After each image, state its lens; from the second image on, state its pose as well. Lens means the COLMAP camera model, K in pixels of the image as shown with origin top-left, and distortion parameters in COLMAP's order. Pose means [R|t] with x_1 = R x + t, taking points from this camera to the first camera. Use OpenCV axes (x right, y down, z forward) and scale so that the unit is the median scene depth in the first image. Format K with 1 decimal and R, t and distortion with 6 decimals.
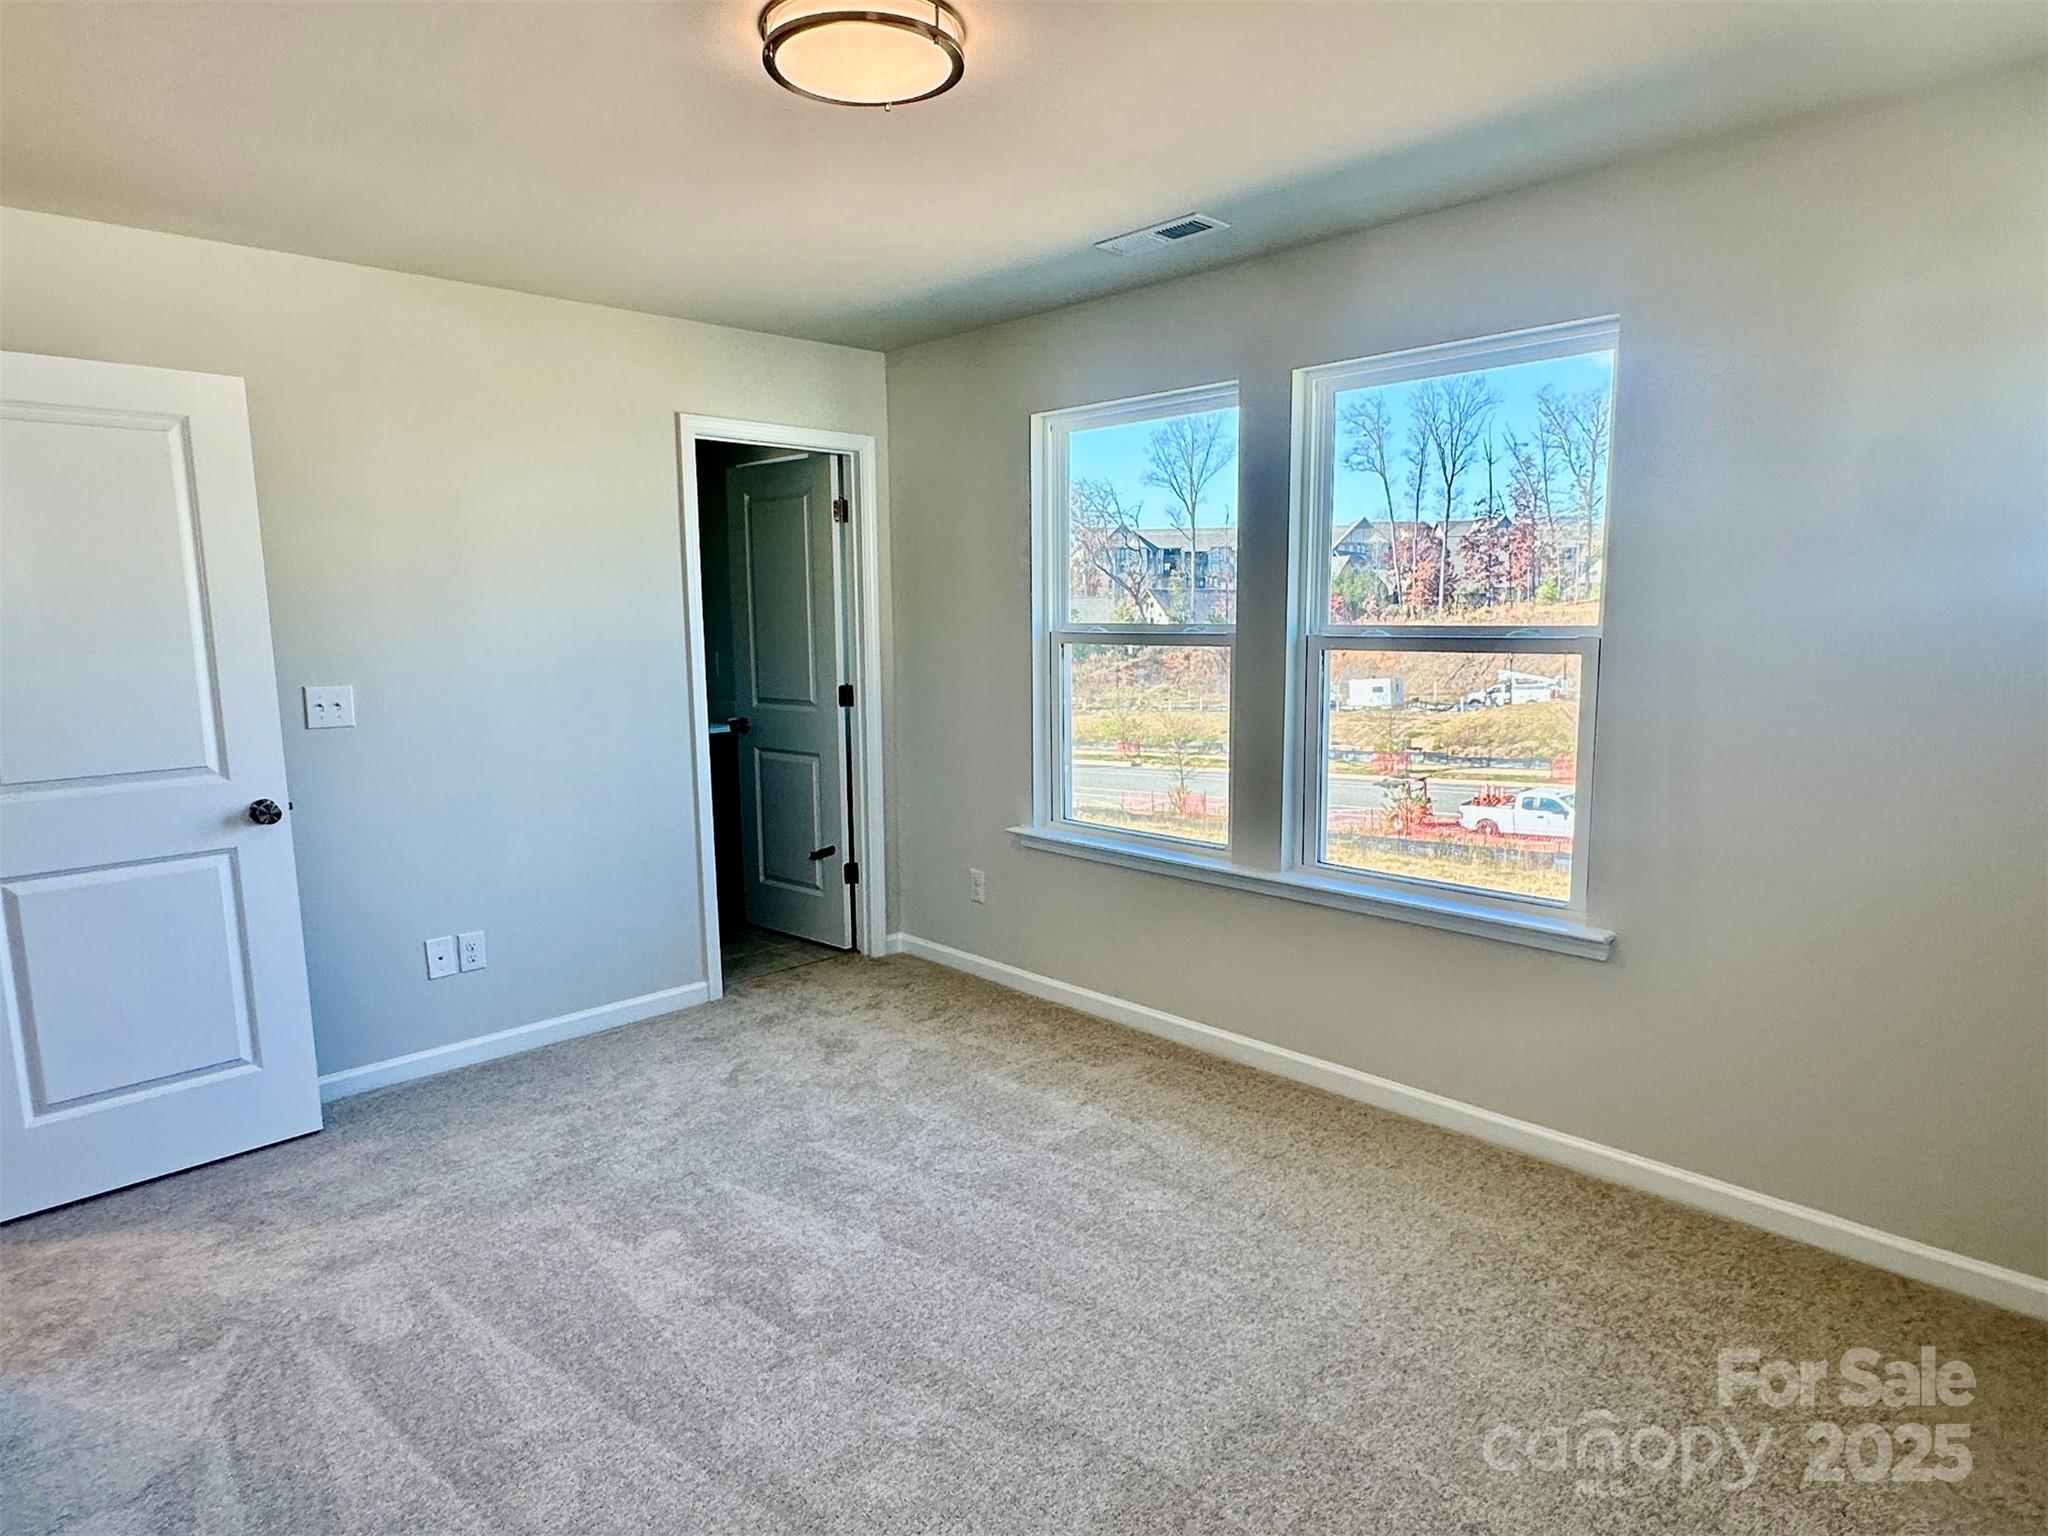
lens RADIAL K [[1186.5, 0, 1024.0], [0, 1186.5, 768.0], [0, 0, 1]] dist [-0.000768, 0.000313]
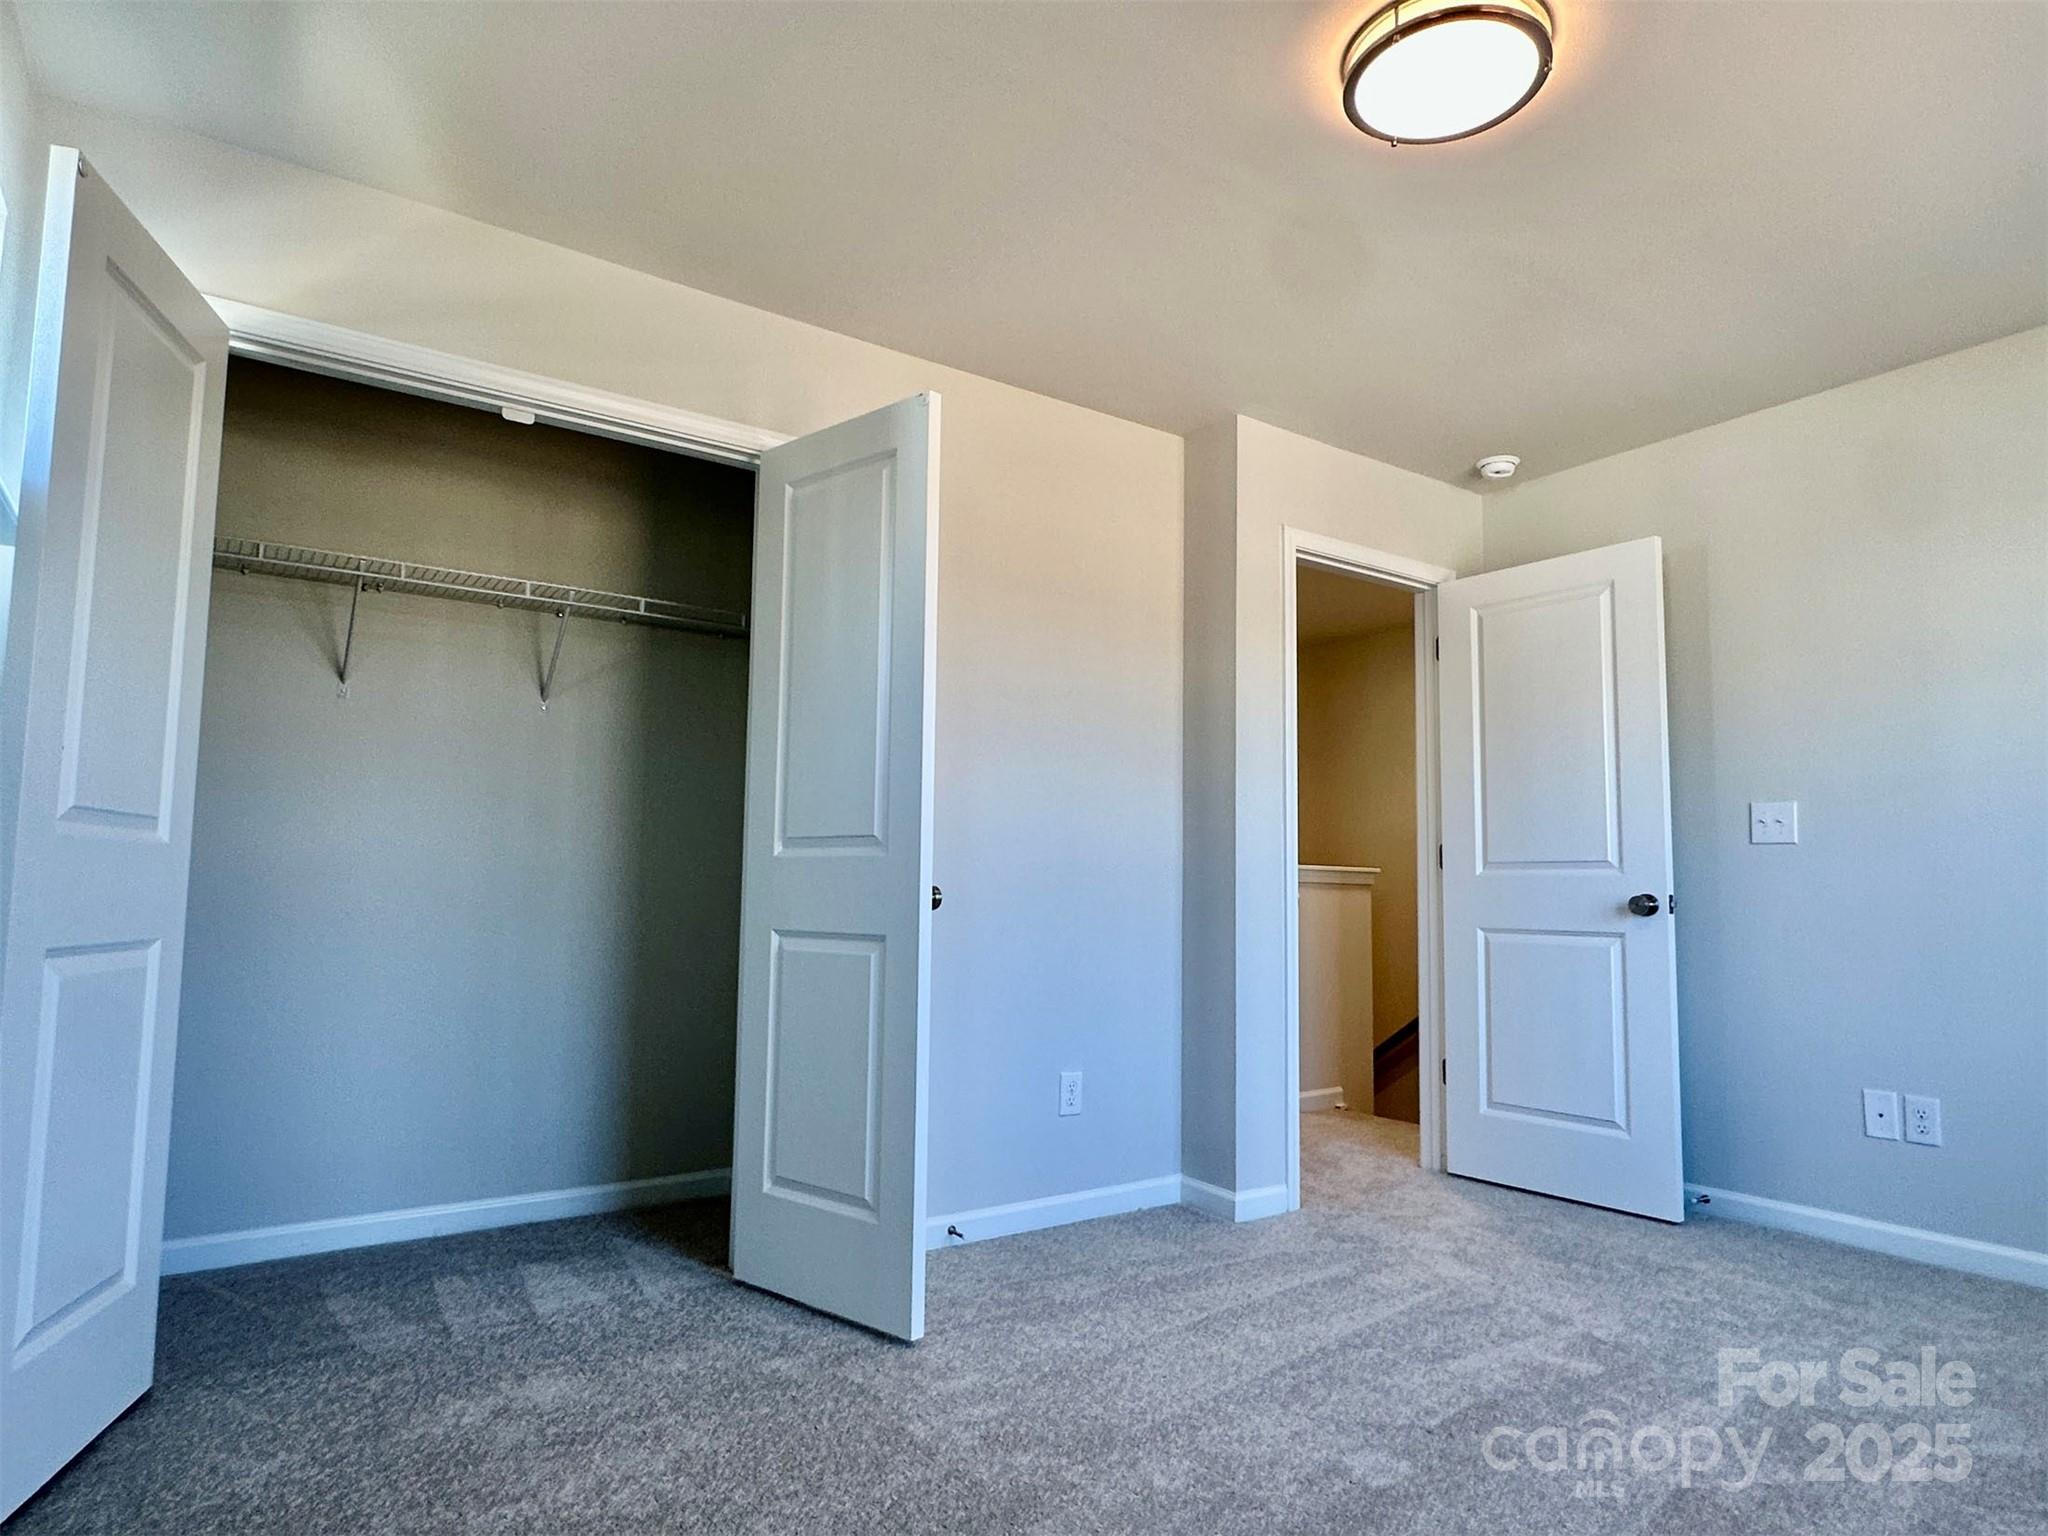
lens RADIAL K [[1186.5, 0, 1024.0], [0, 1186.5, 768.0], [0, 0, 1]] dist [-0.000768, 0.000313]
pose [[-0.170614, -0.090378, -0.981184, 0.523912], [-0.141976, 0.987648, -0.066286, 0.060660], [0.975056, 0.127995, -0.181338, 0.556839]]
